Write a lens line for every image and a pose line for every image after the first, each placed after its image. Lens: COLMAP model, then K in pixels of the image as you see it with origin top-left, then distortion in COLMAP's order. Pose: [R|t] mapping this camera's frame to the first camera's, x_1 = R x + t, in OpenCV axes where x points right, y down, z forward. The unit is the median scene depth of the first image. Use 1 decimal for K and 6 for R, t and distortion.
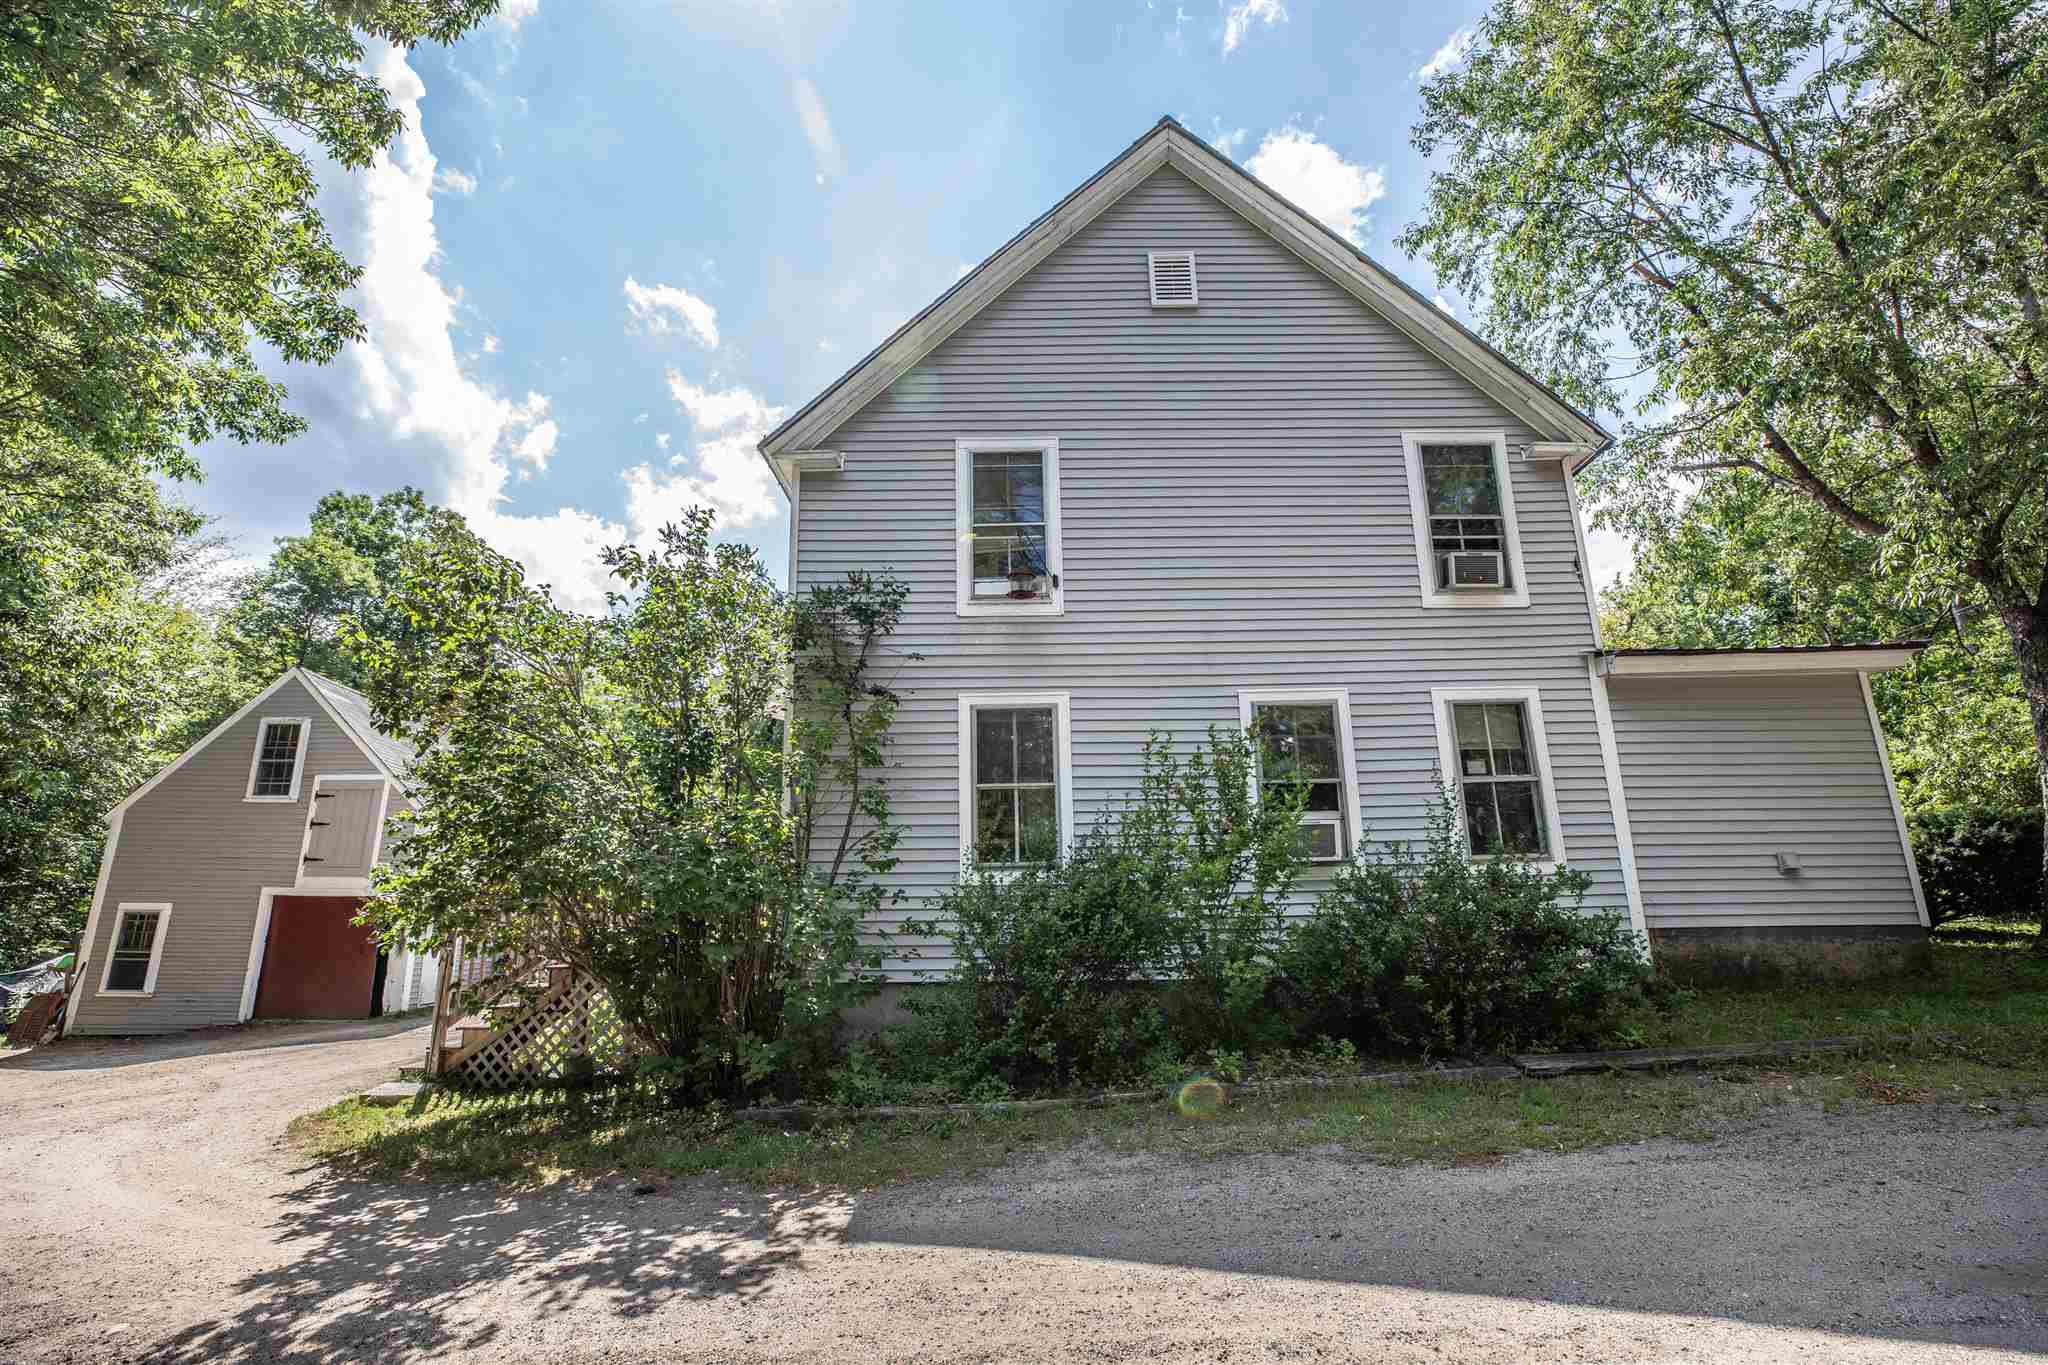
lens RADIAL K [[937.6, 0, 1012.6], [0, 937.6, 673.8], [0, 0, 1]] dist [-0.033487, 0.004237]
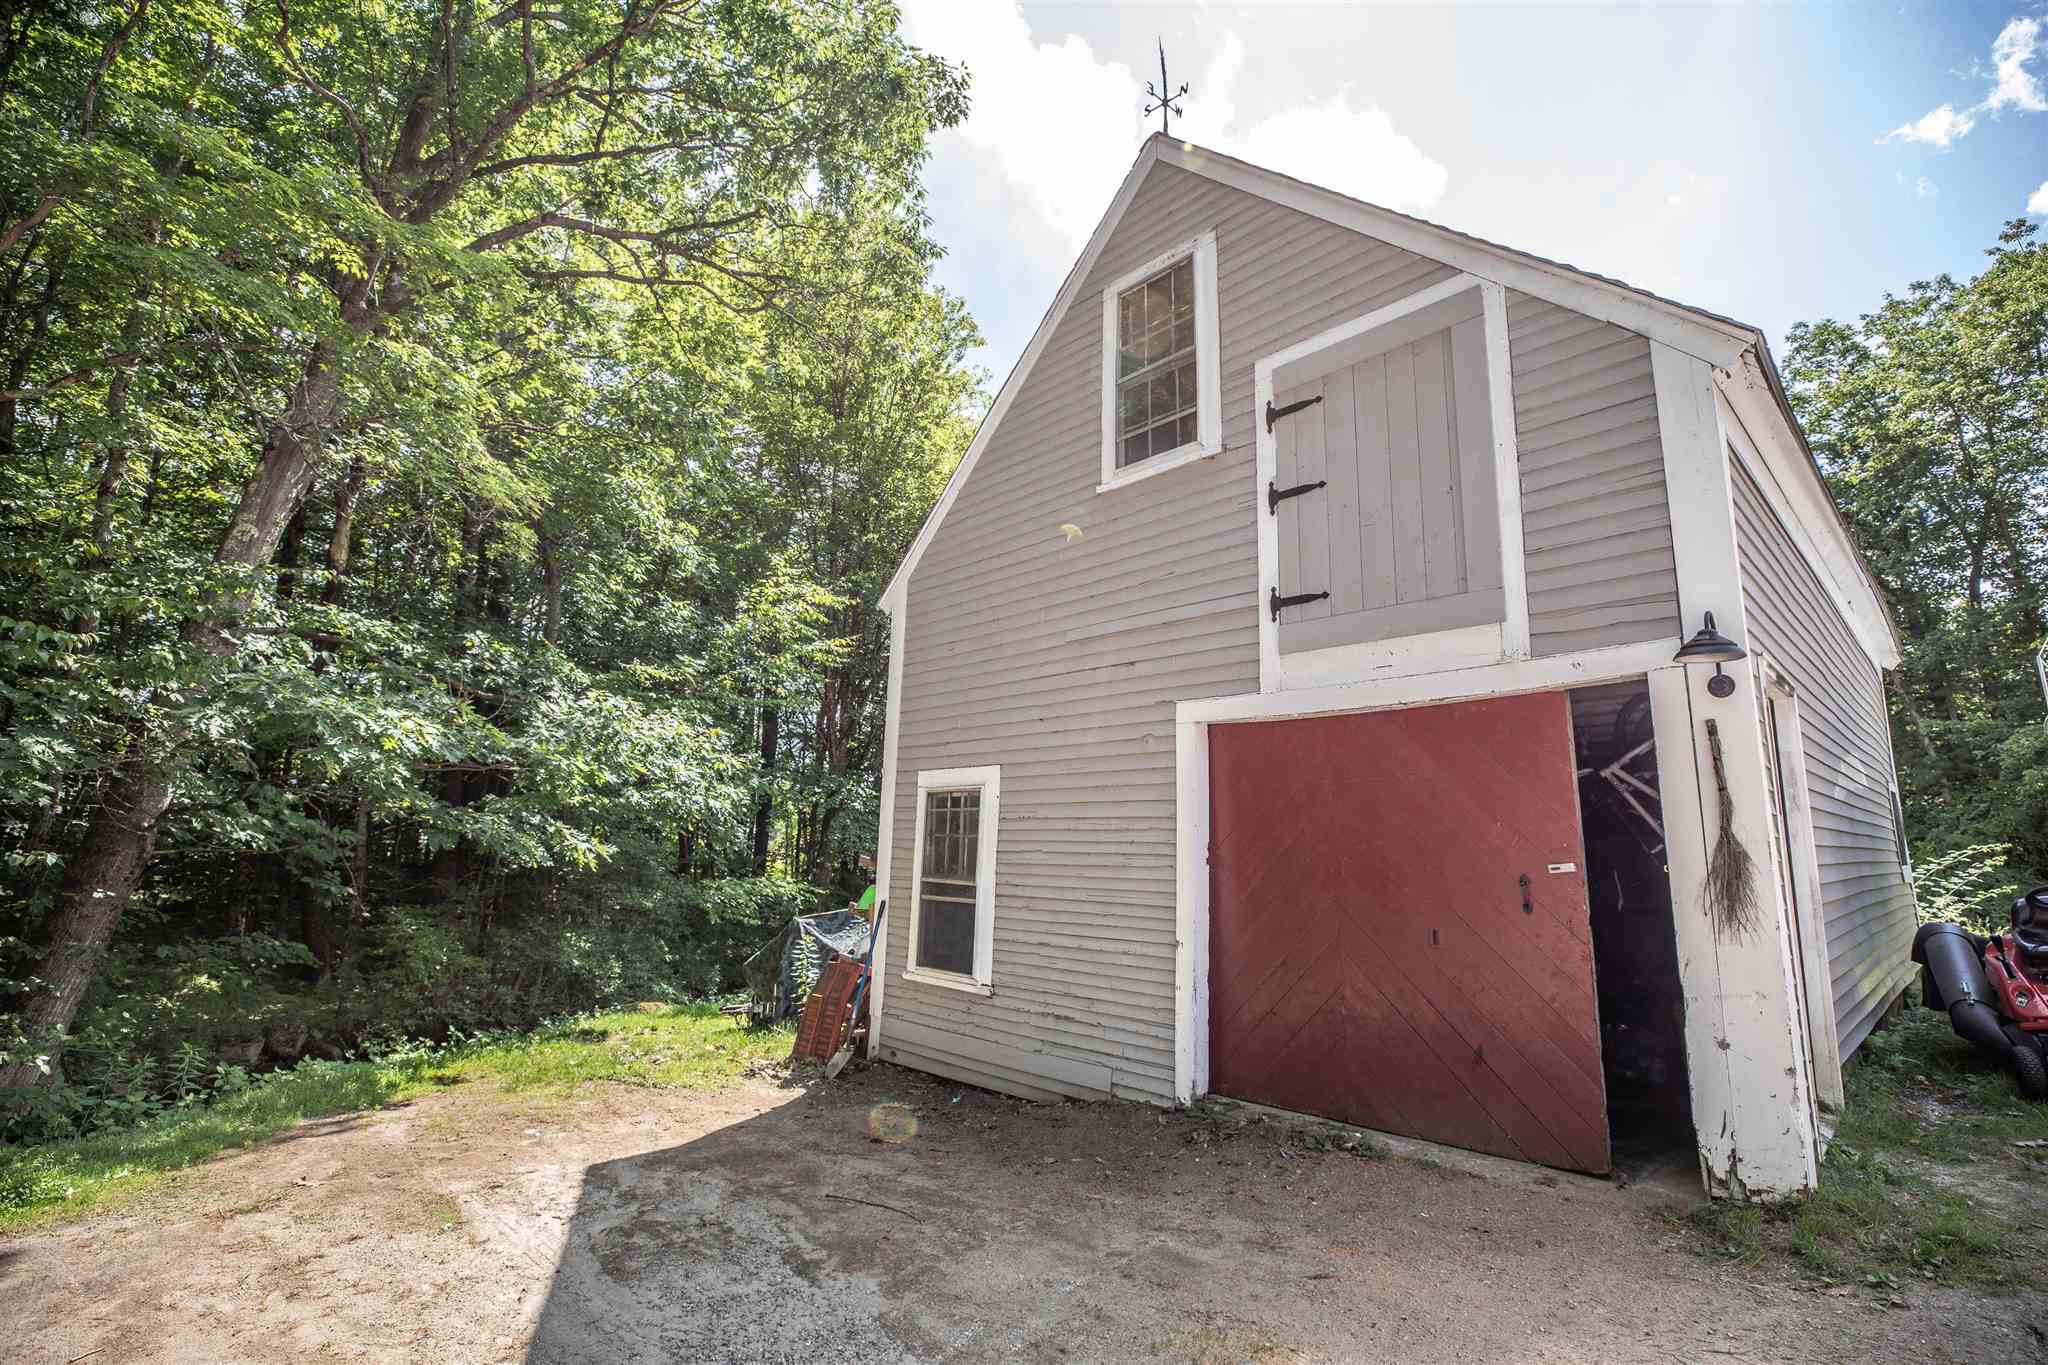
lens RADIAL K [[937.6, 0, 1035.4], [0, 937.6, 681.6], [0, 0, 1]] dist [-0.033487, 0.004237]
pose [[0.679196, -0.110207, -0.725635, -0.600733], [0.162117, 0.986770, 0.001875, 0.214863], [0.715828, -0.118912, 0.688077, 0.724685]]
